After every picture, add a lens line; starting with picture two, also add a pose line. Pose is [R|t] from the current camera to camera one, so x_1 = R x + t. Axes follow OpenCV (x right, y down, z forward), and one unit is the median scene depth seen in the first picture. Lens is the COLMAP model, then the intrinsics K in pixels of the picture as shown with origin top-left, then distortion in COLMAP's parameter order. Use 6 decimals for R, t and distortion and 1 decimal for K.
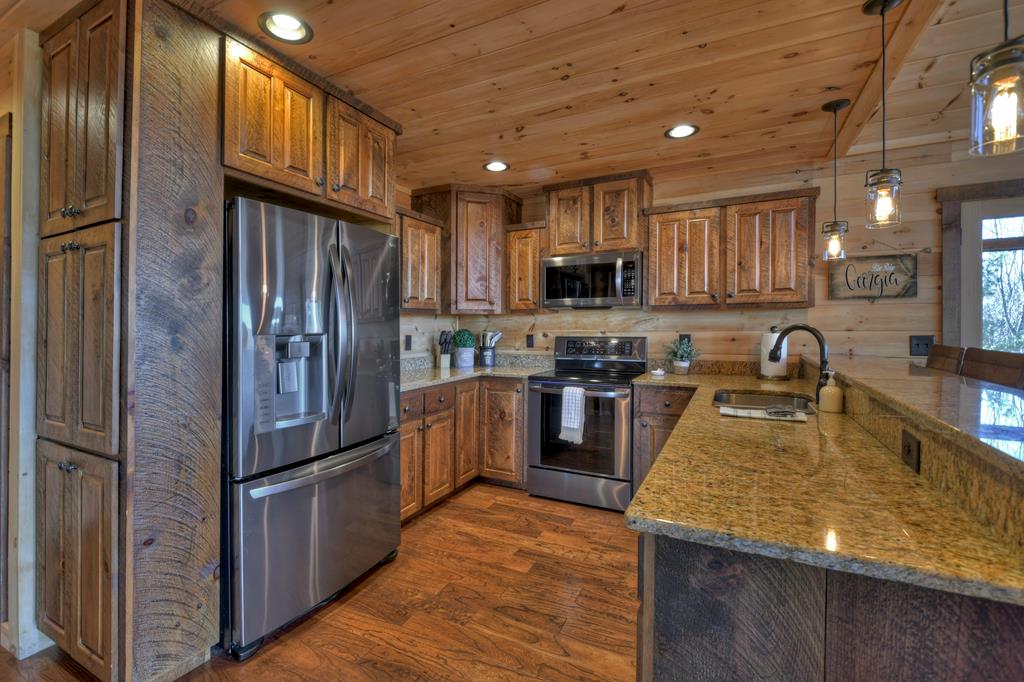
lens RADIAL K [[445.1, 0, 499.9], [0, 445.1, 328.5], [0, 0, 1]] dist [-0.000397, -0.006875]
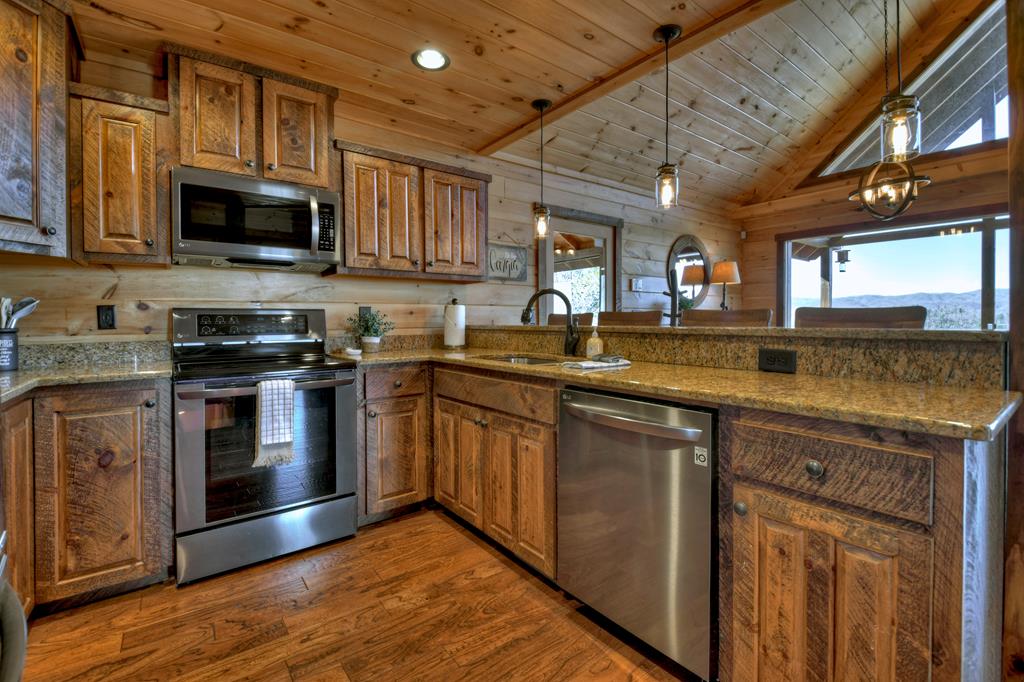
lens RADIAL K [[448.8, 0, 522.6], [0, 448.8, 337.6], [0, 0, 1]] dist [-0.000749, -0.018205]
pose [[0.413714, -0.032158, 0.909839, -0.255261], [0.012456, 0.999482, 0.029663, 0.052386], [-0.910322, -0.000939, 0.413901, 0.387698]]
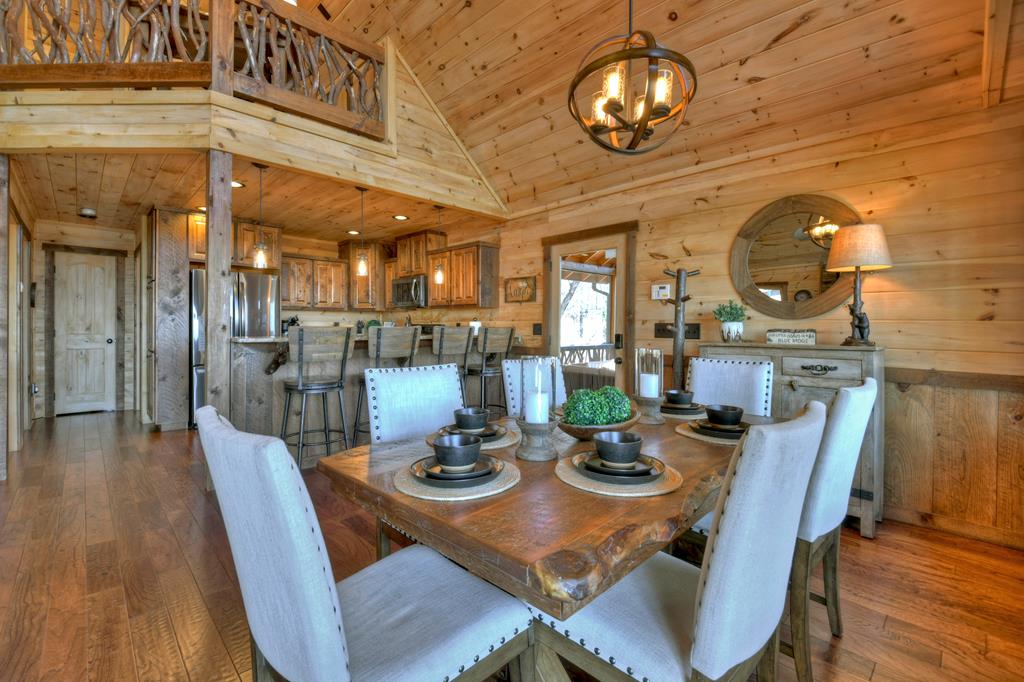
lens RADIAL K [[448.8, 0, 522.6], [0, 448.8, 337.6], [0, 0, 1]] dist [-0.000749, -0.018205]
pose [[0.952165, 0.023475, -0.304683, 1.237224], [-0.016859, 0.999562, 0.024327, 0.024959], [0.305120, -0.018027, 0.952143, -0.591269]]
